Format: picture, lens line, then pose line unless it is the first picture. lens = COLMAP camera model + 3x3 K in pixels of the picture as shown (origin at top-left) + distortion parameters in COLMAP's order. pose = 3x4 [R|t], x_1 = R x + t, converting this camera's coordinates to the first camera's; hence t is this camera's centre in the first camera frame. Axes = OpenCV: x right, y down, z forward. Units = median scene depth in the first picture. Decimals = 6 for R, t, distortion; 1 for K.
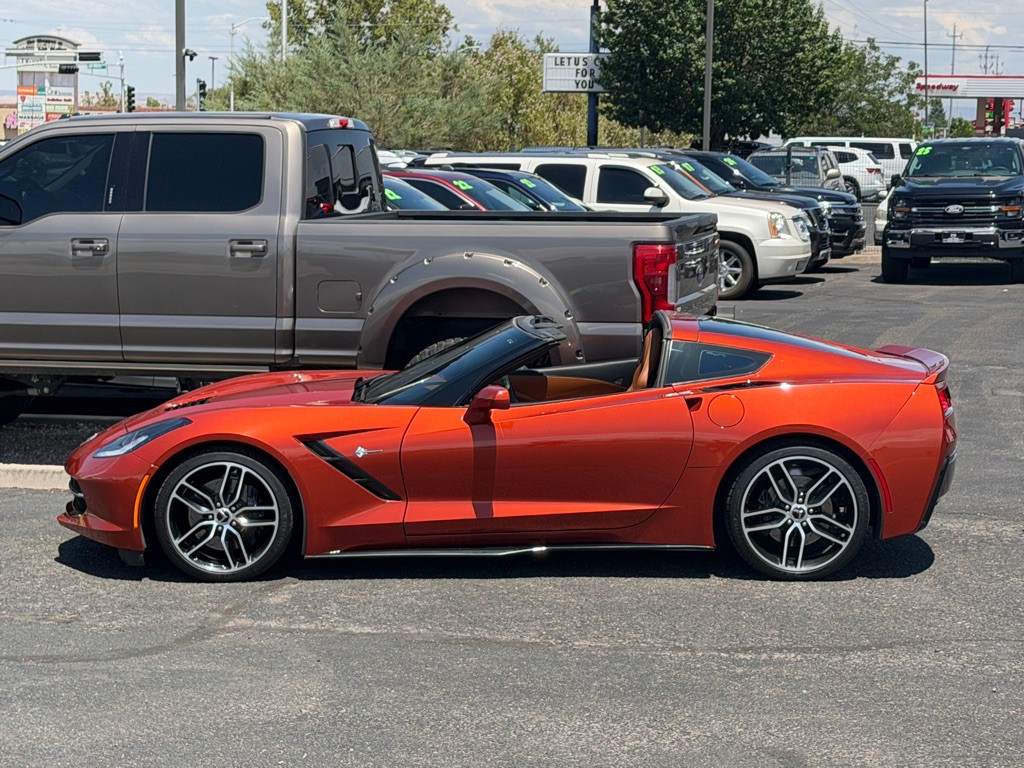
lens RADIAL K [[2253.0, 0, 539.9], [0, 2253.0, 388.8], [0, 0, 1]] dist [0.149492, 0.221311]
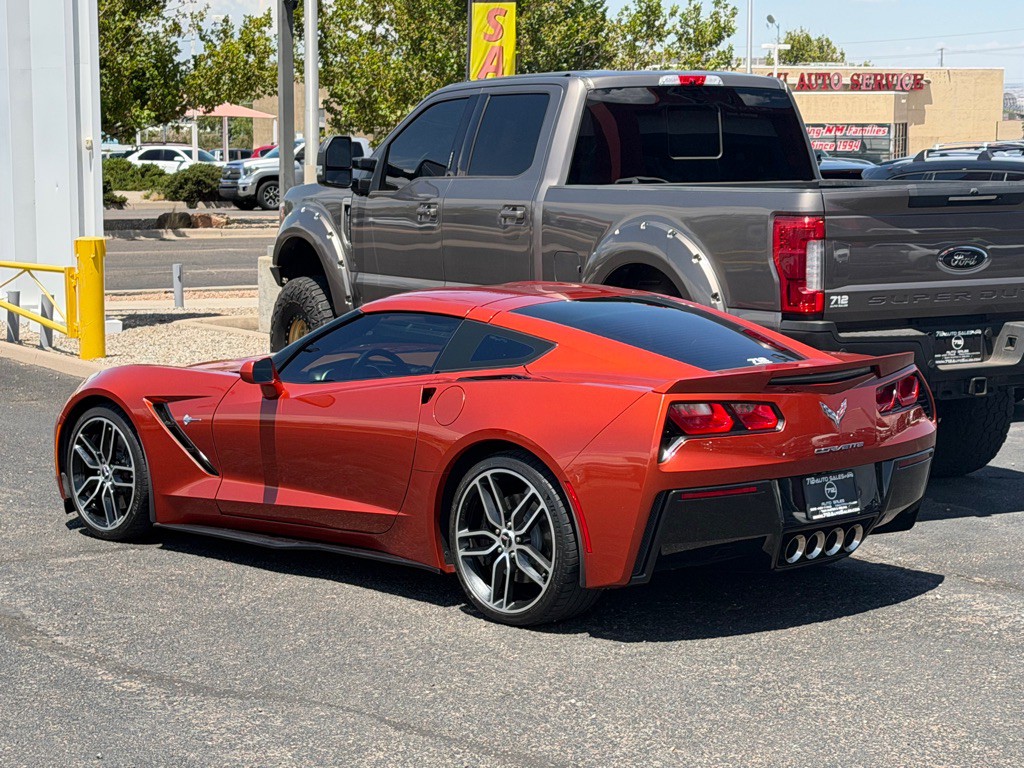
lens RADIAL K [[2241.0, 0, 516.0], [0, 2241.0, 379.6], [0, 0, 1]] dist [0.141196, 0.233336]
pose [[0.686009, 0.069658, -0.724251, 0.549838], [-0.074024, 0.996923, 0.025768, -0.017979], [0.723818, 0.035935, 0.689055, 0.360437]]
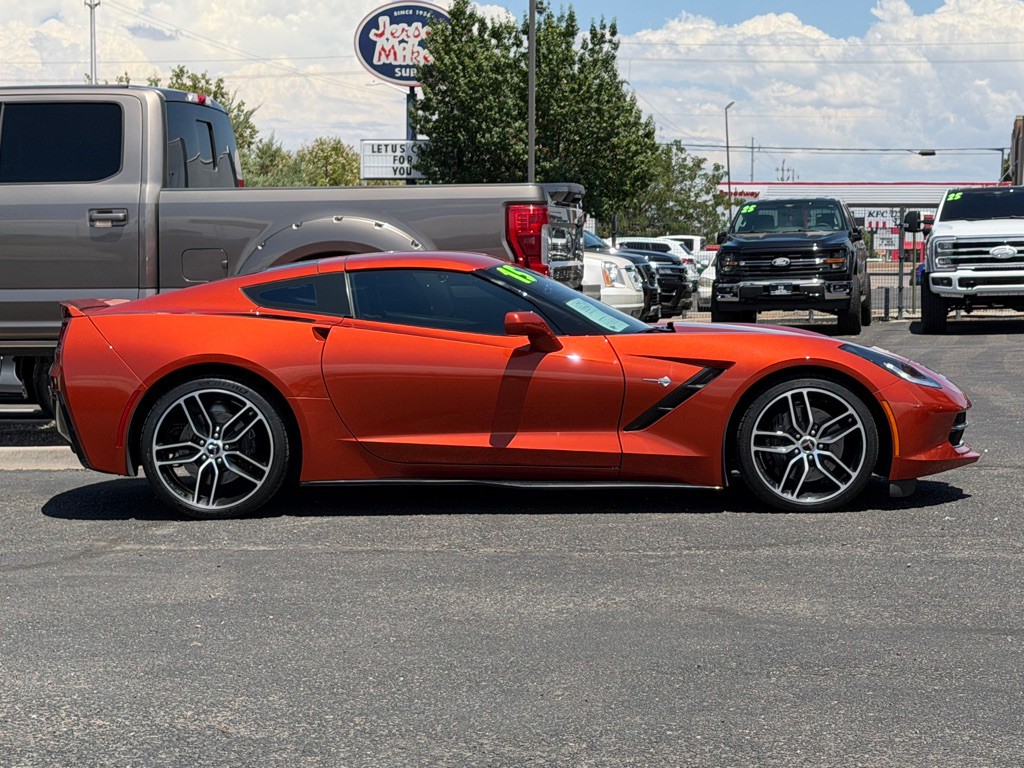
lens RADIAL K [[2252.1, 0, 549.0], [0, 2252.1, 403.0], [0, 0, 1]] dist [0.154160, 0.098988]
pose [[0.995872, -0.018266, 0.088915, -0.028319], [0.022368, 0.998720, -0.045368, 0.066081], [-0.087973, 0.047170, 0.995005, 0.015081]]
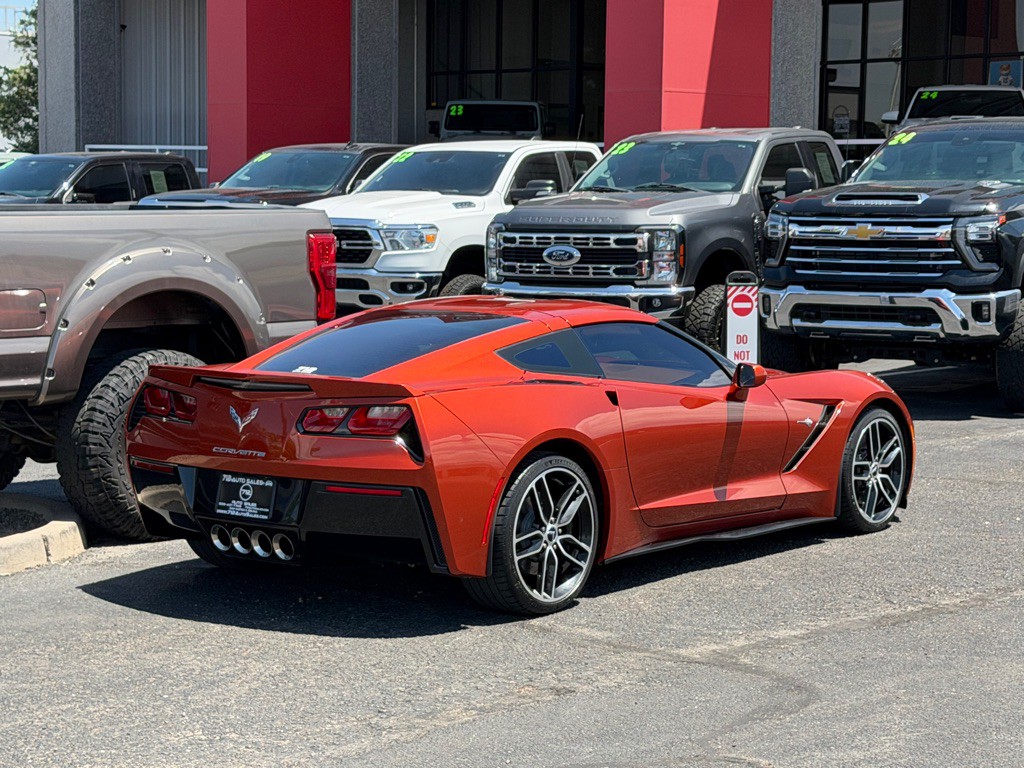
lens RADIAL K [[2251.0, 0, 561.8], [0, 2251.0, 425.0], [0, 0, 1]] dist [0.145424, 0.097868]
pose [[0.521766, -0.092484, 0.848060, -0.651609], [0.091721, 0.994425, 0.052015, -0.024536], [-0.848143, 0.050645, 0.527340, 0.427212]]
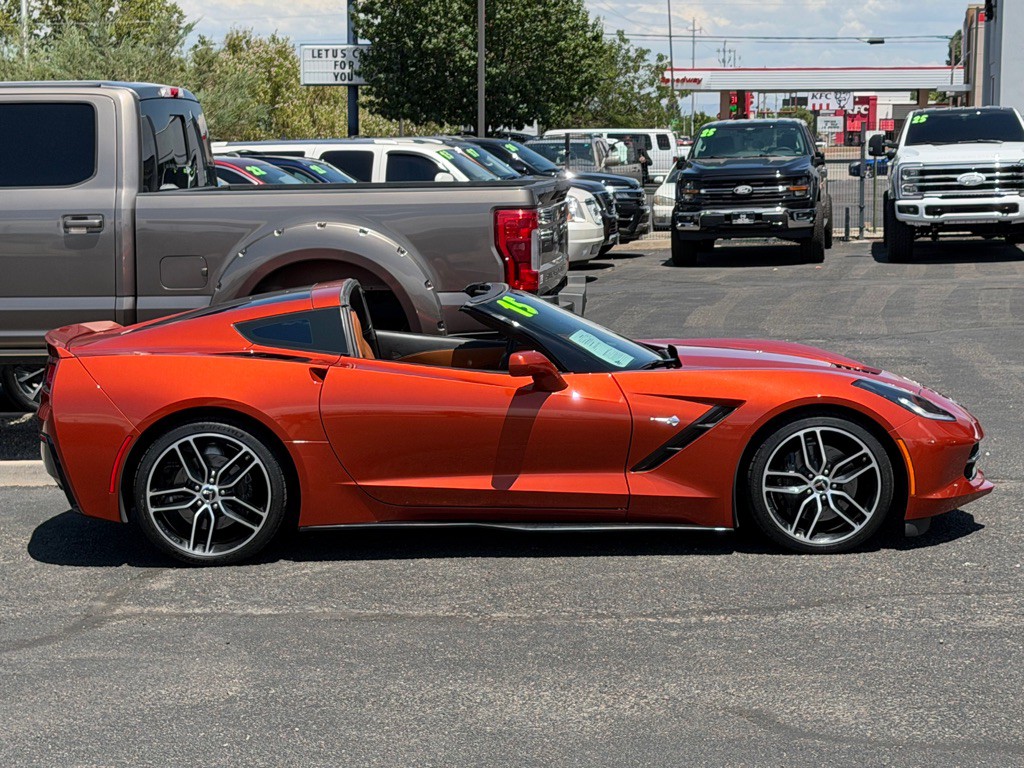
lens RADIAL K [[2292.1, 0, 504.5], [0, 2292.1, 386.4], [0, 0, 1]] dist [0.159211, 0.099901]
pose [[0.994874, -0.030643, 0.096369, -0.048992], [0.030974, 0.999518, -0.001941, 0.012942], [-0.096263, 0.004916, 0.995344, 0.025340]]
